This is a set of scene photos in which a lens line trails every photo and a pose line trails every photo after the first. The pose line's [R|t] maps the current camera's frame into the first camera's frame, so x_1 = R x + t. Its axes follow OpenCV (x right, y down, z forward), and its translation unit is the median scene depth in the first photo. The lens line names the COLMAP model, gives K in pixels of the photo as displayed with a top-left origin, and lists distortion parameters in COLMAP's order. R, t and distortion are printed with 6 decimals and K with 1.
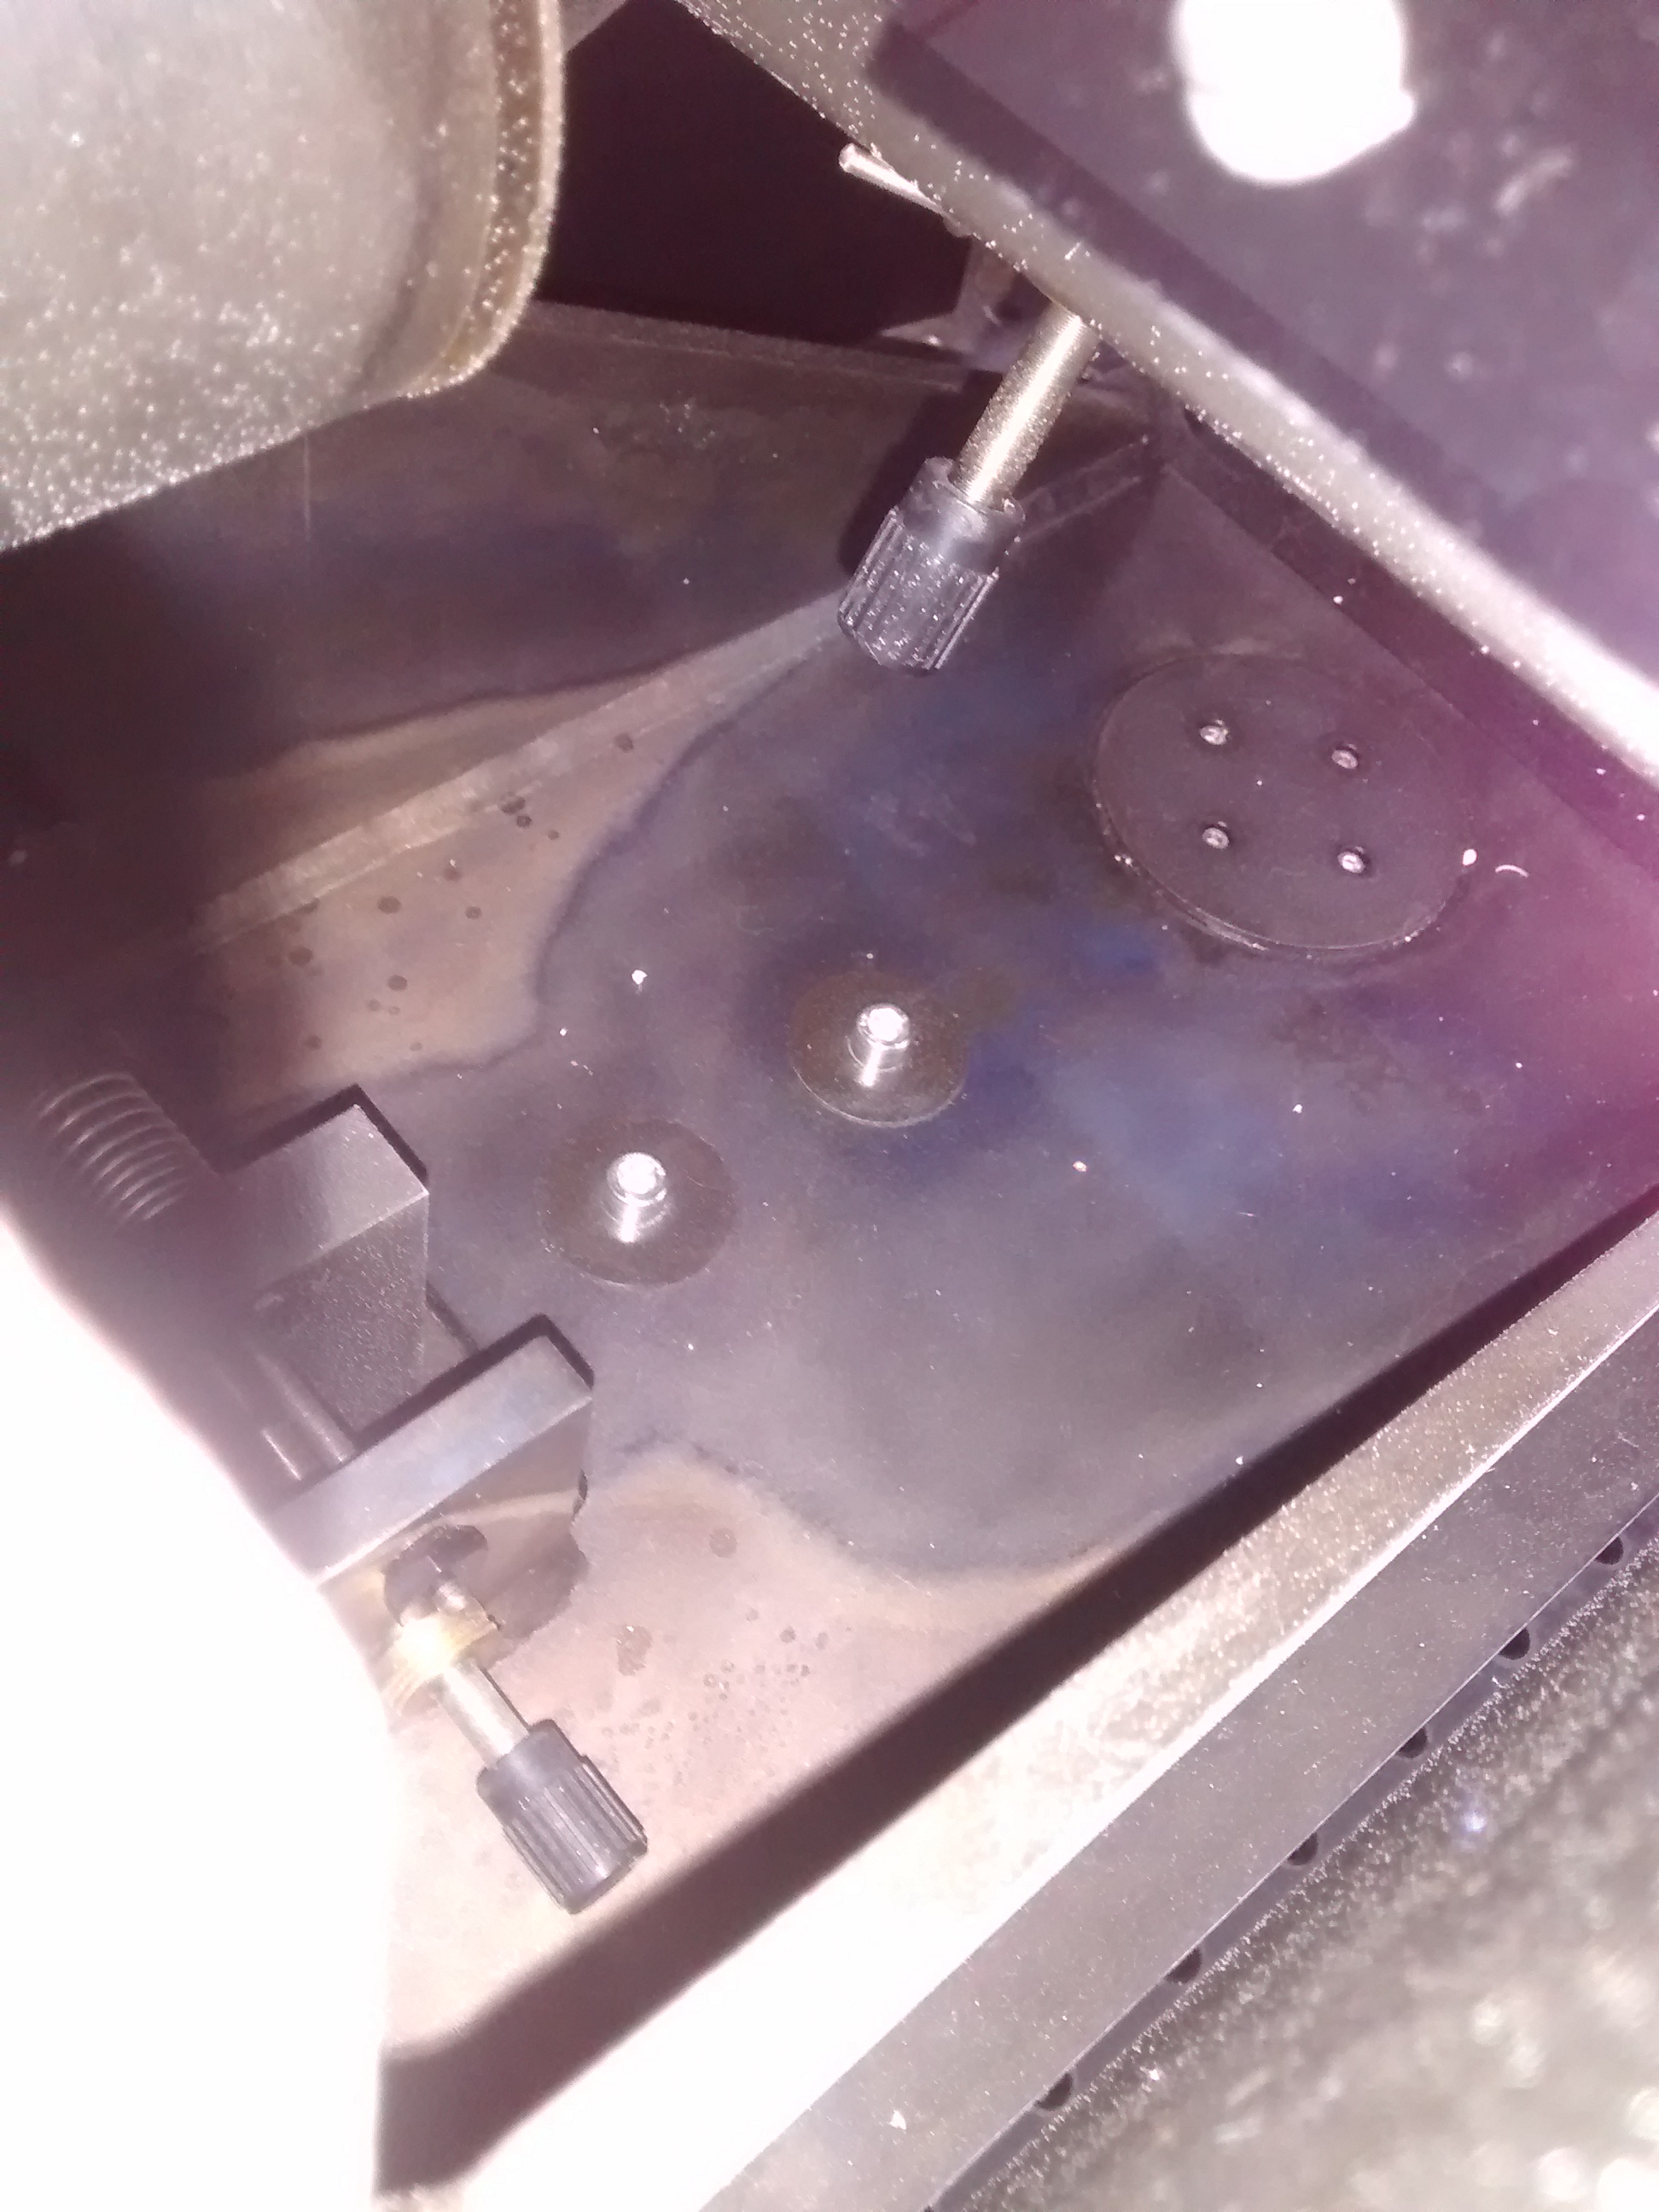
lens RADIAL K [[2134.4, 0, 829.5], [0, 2134.4, 1106.0], [0, 0, 1]] dist [0.007934, -0.031500]
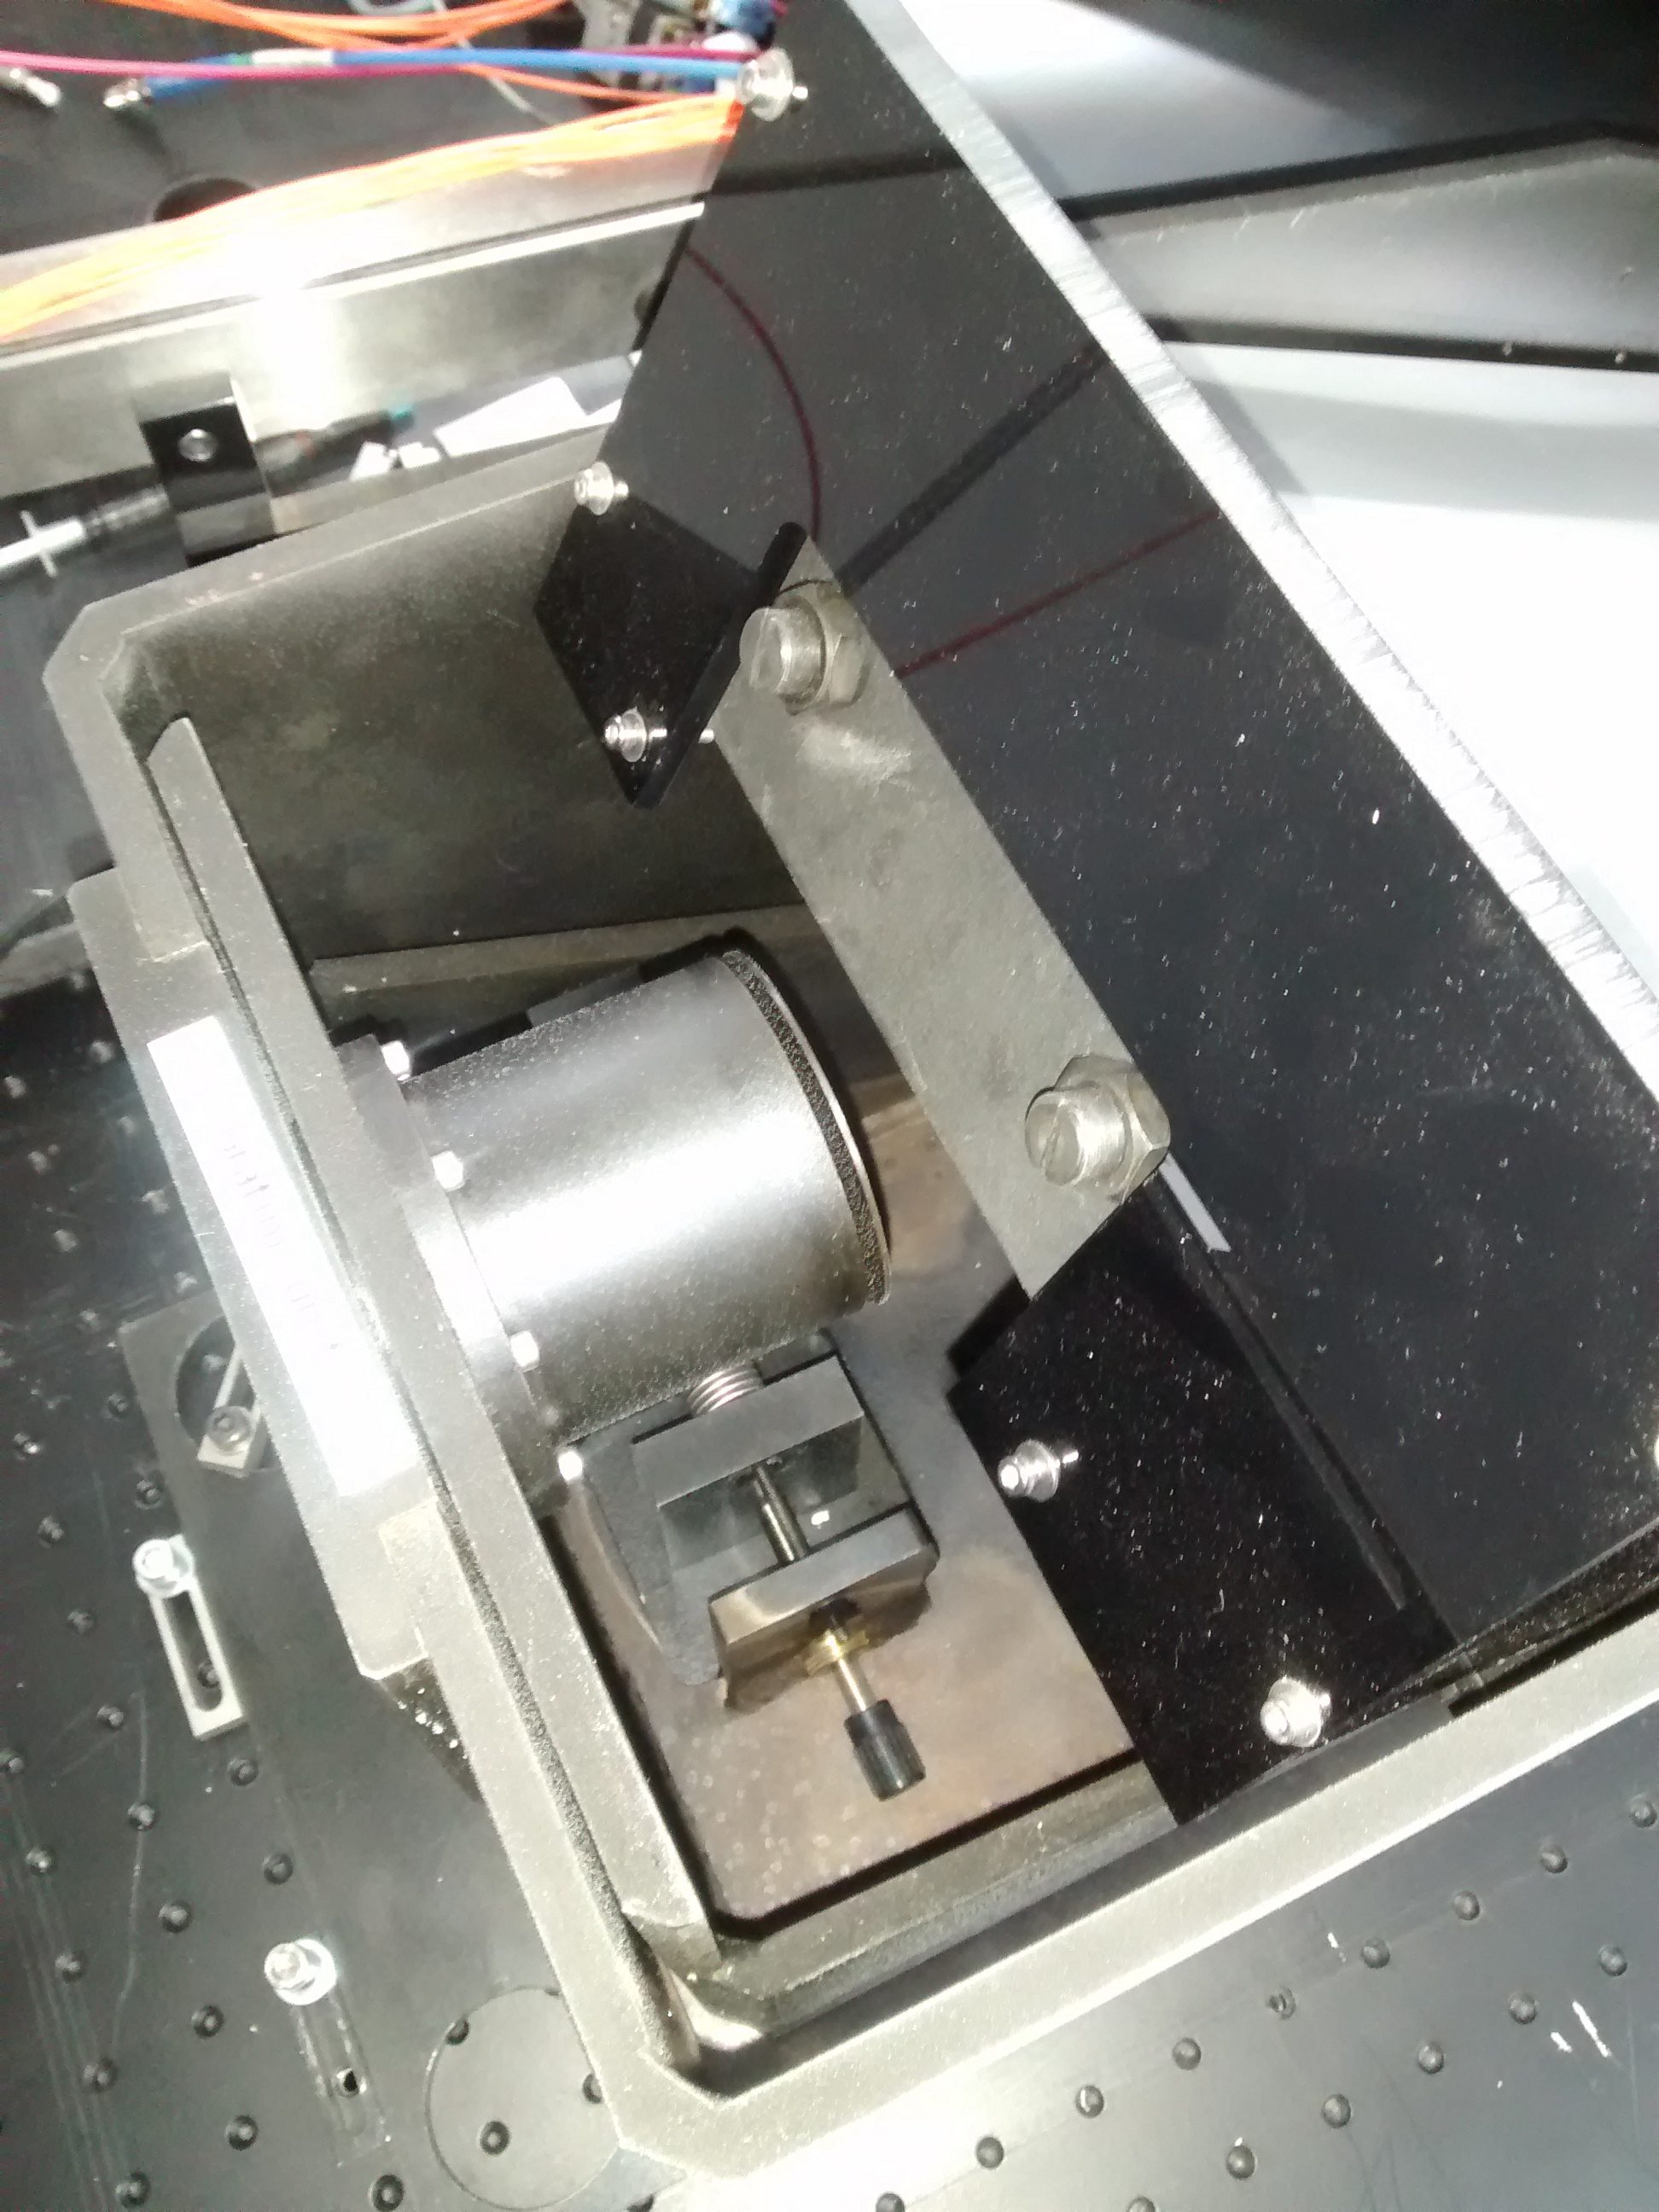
lens RADIAL K [[2050.8, 0, 829.5], [0, 2050.8, 1106.0], [0, 0, 1]] dist [0.043561, -0.221058]
pose [[0.953153, 0.164190, -0.254050, 0.203291], [-0.137147, 0.983151, 0.120849, -0.455663], [0.269612, -0.080345, 0.959611, -0.738805]]
